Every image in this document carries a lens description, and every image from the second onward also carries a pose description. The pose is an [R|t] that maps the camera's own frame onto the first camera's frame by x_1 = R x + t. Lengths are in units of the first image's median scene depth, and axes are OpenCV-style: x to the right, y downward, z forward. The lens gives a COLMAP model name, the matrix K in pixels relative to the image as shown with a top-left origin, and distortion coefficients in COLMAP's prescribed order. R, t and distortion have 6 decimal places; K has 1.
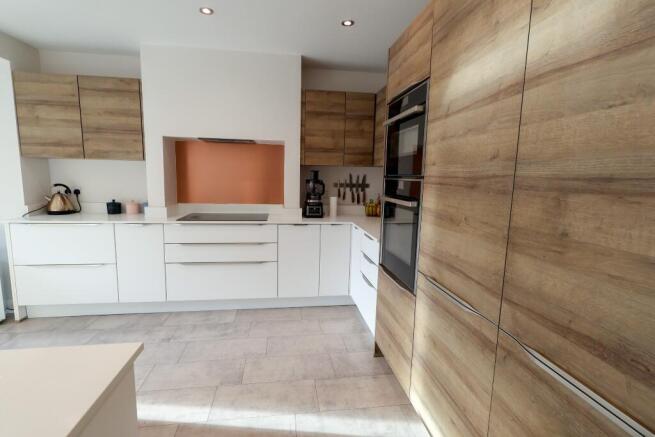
lens RADIAL K [[312.7, 0, 327.1], [0, 312.7, 218.2], [0, 0, 1]] dist [0.007220, 0.000714]
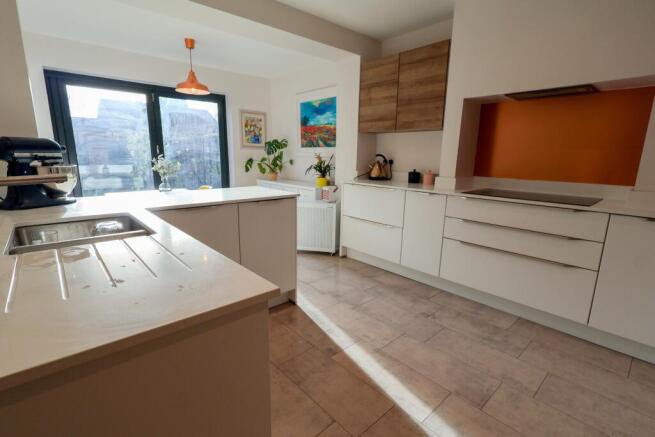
lens RADIAL K [[312.7, 0, 326.8], [0, 312.7, 218.4], [0, 0, 1]] dist [0.007220, 0.000714]
pose [[0.548116, 0.152628, -0.822359, 0.054180], [-0.116801, 0.987543, 0.105436, 0.029789], [0.828207, 0.038261, 0.559115, 0.189132]]
